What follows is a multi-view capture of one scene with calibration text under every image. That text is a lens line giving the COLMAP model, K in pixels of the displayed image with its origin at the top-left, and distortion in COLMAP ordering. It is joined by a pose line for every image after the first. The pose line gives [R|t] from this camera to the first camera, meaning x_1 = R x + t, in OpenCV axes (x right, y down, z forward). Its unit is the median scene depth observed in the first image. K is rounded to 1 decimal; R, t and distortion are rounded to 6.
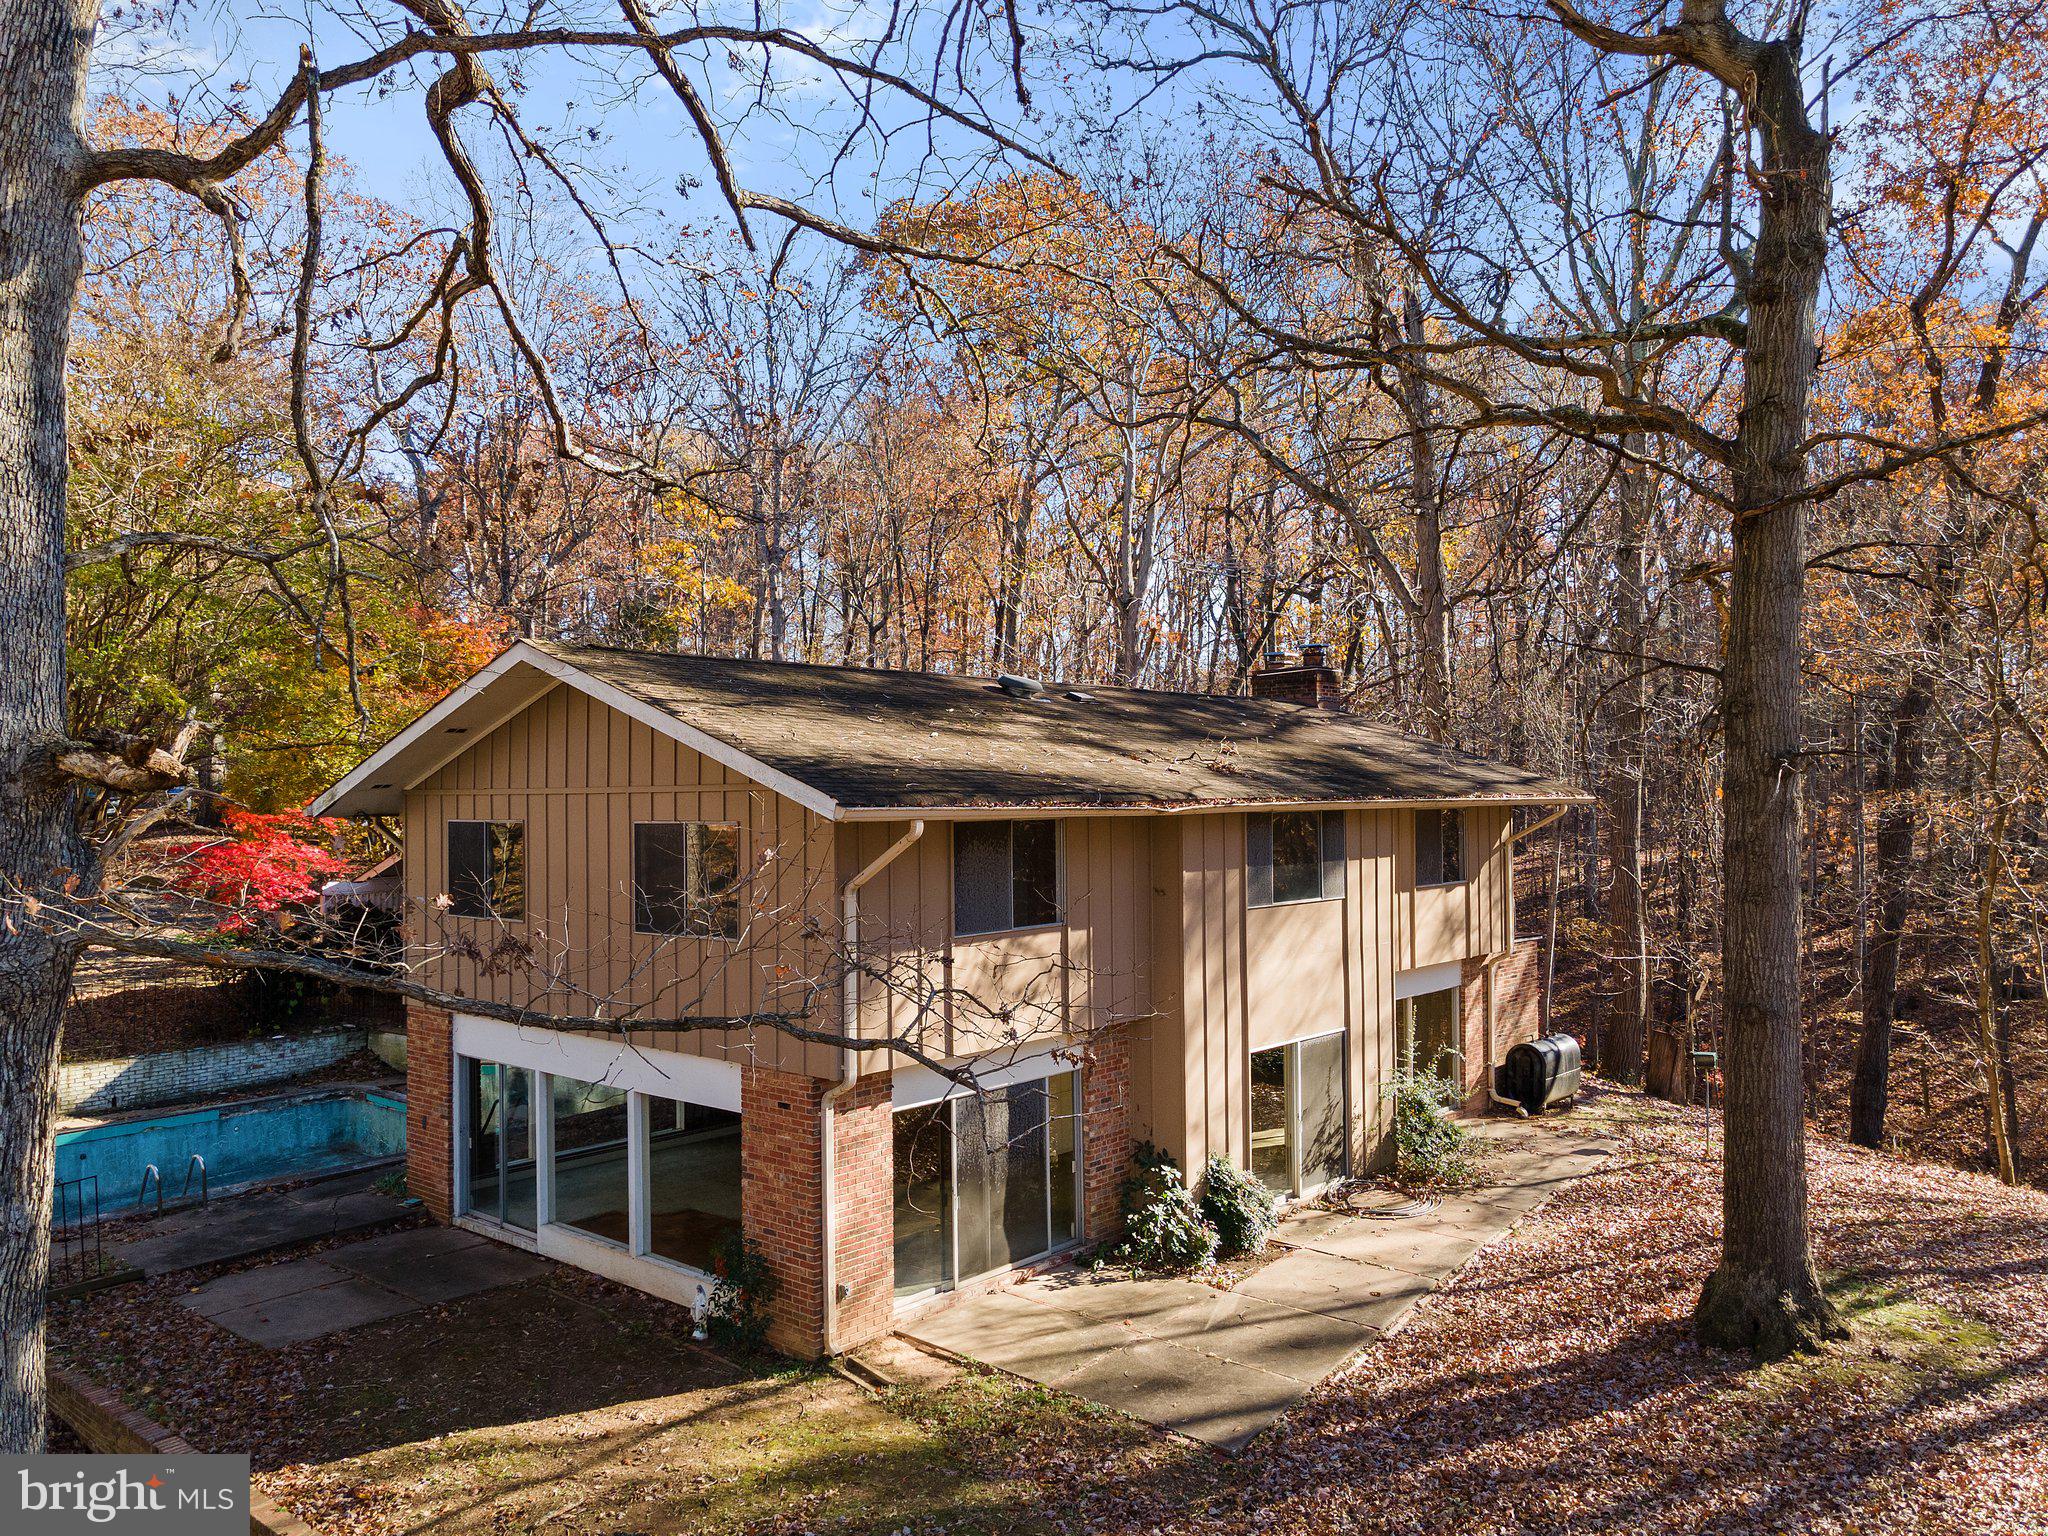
lens RADIAL K [[1388.5, 0, 1001.4], [0, 1388.5, 777.0], [0, 0, 1]] dist [0.021681, 0.004811]
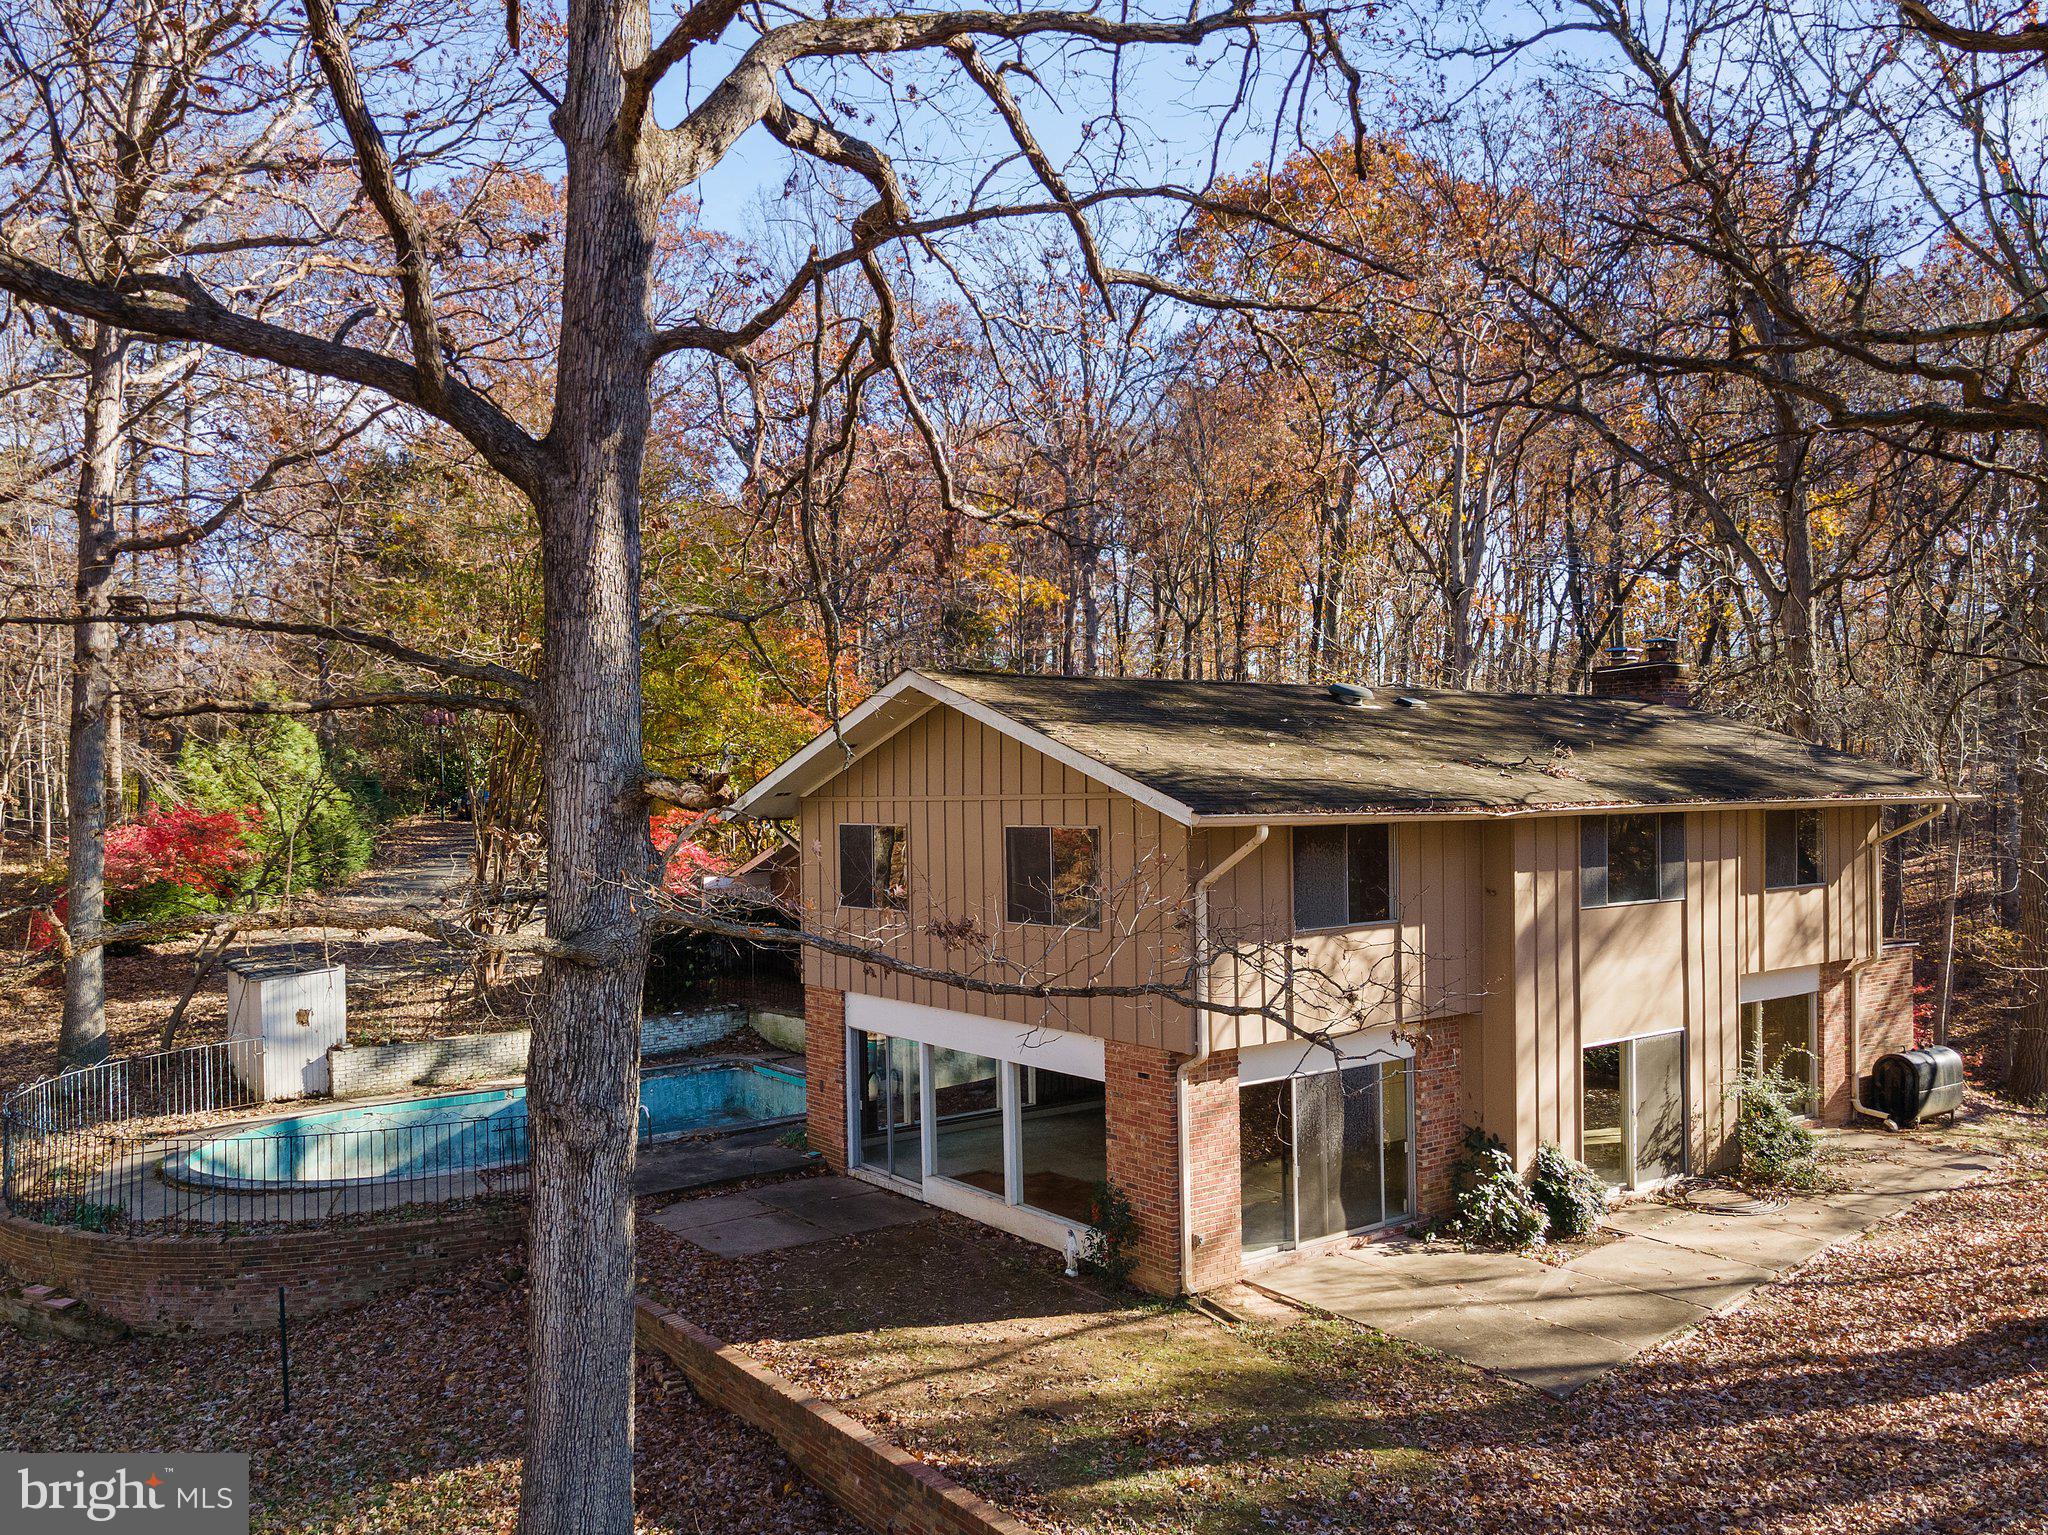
lens RADIAL K [[1443.0, 0, 1028.4], [0, 1443.0, 815.9], [0, 0, 1]] dist [0.048384, 0.006612]
pose [[0.980750, -0.002532, -0.195251, -0.014371], [0.008511, 0.999520, 0.029788, -0.010577], [0.195082, -0.030876, 0.980301, -0.147231]]
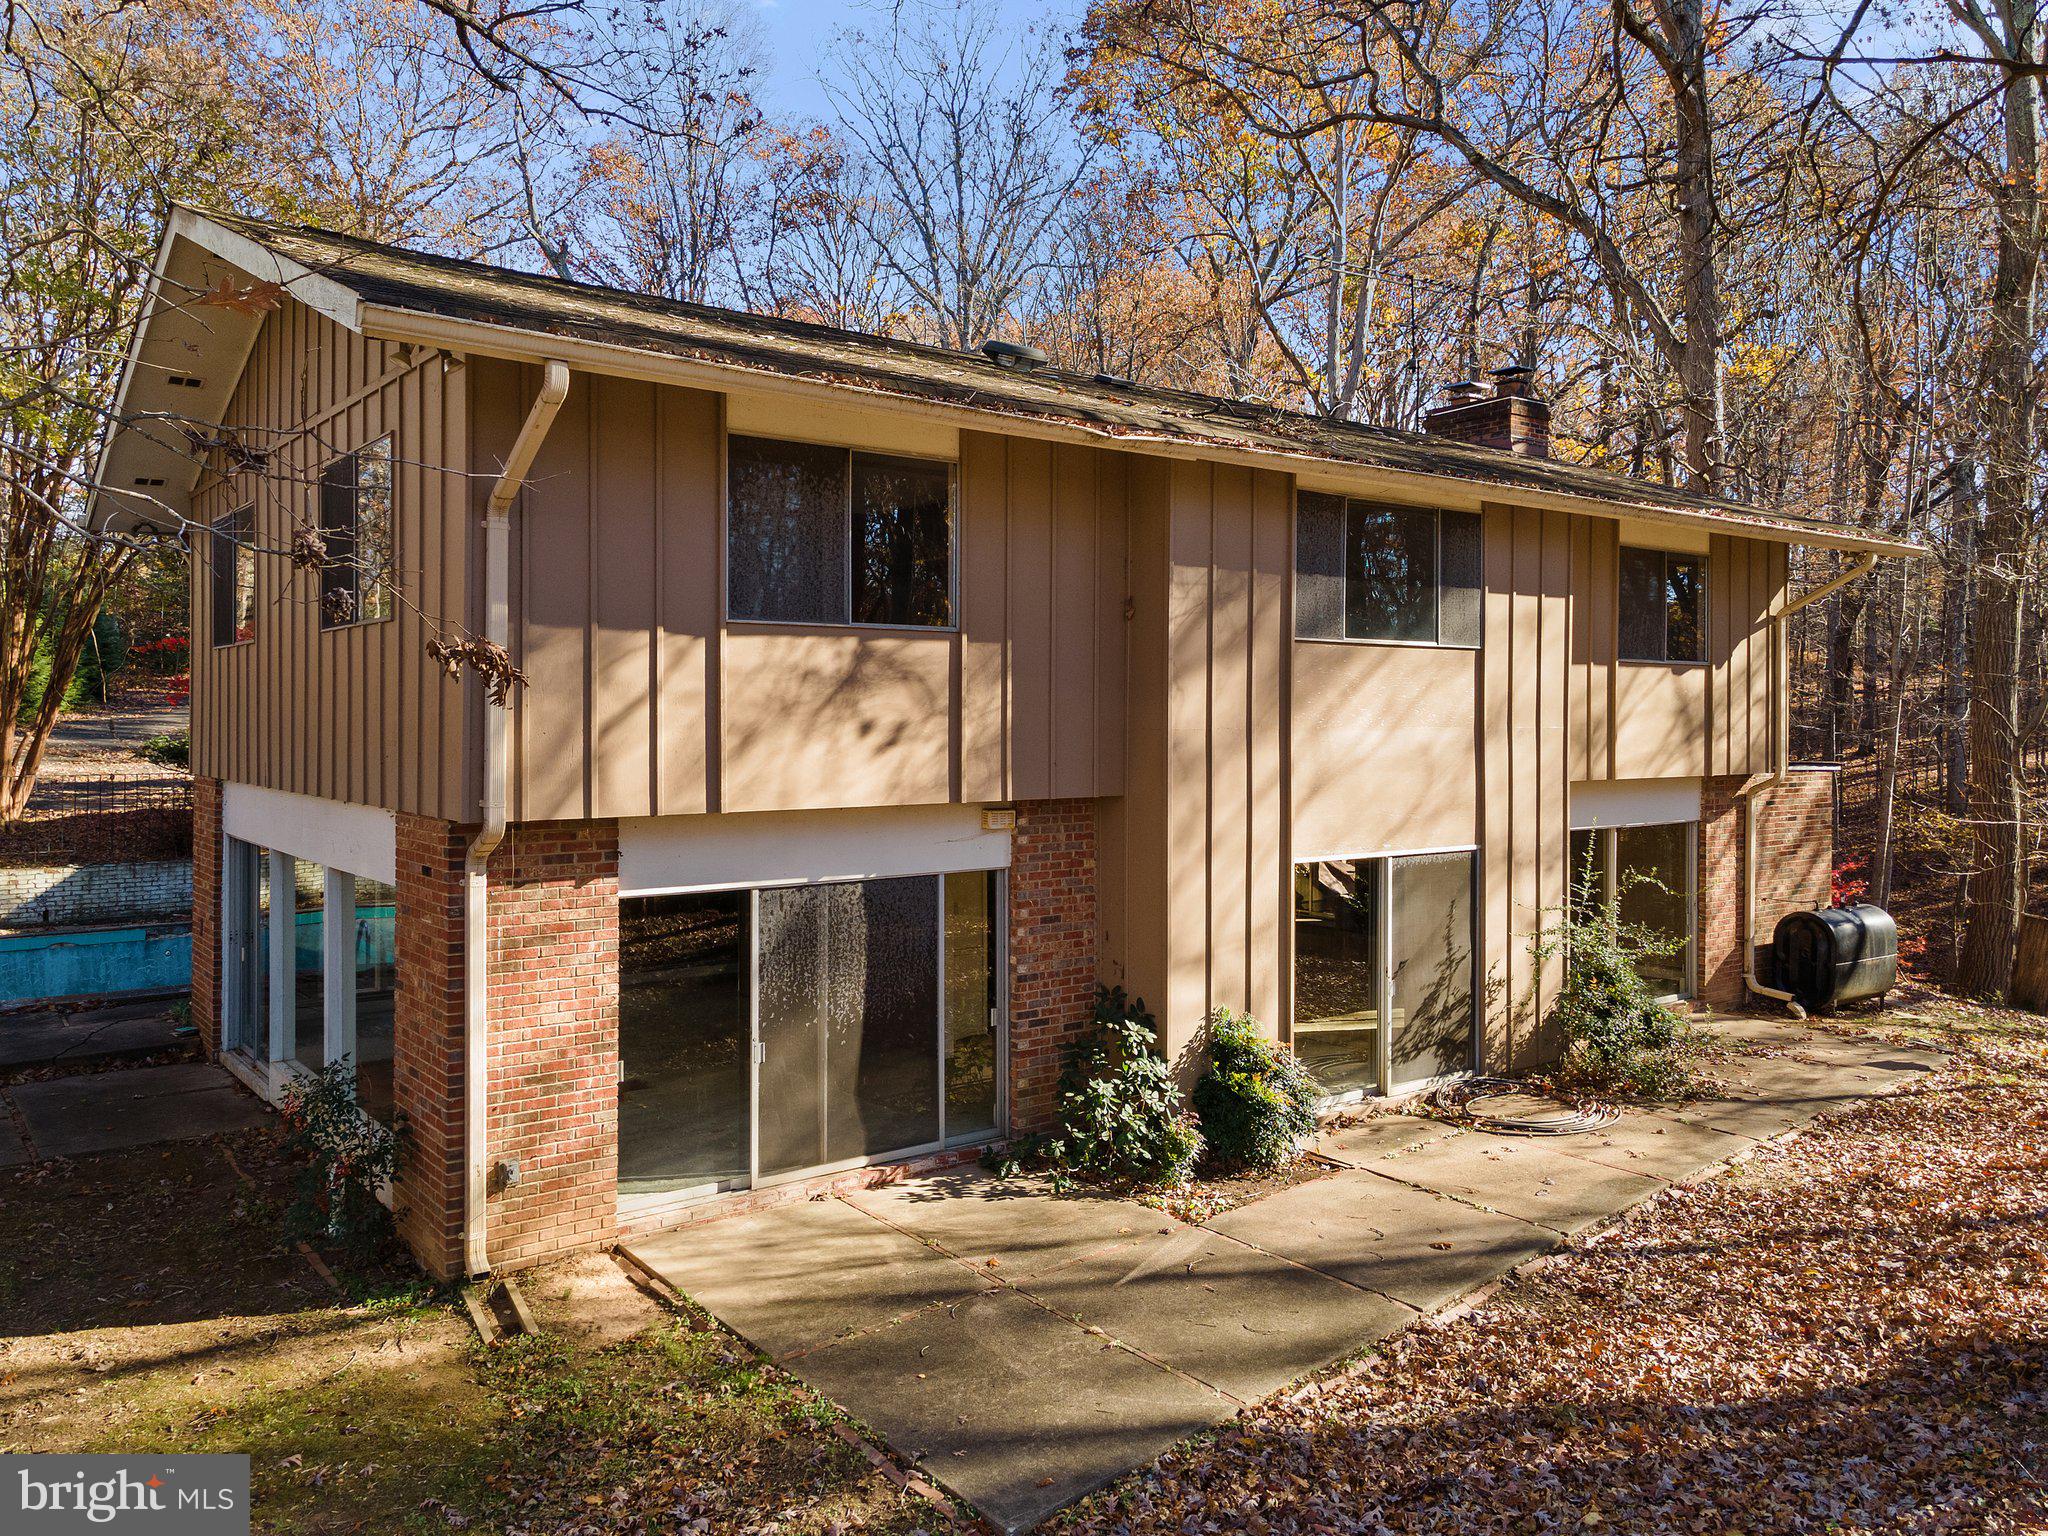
lens RADIAL K [[1429.2, 0, 1020.3], [0, 1429.2, 711.2], [0, 0, 1]] dist [0.012472, 0.030618]
pose [[0.983283, 0.012634, -0.181646, 0.186172], [-0.010563, 0.999868, 0.012368, 0.131563], [0.181779, -0.010242, 0.983286, 0.356342]]
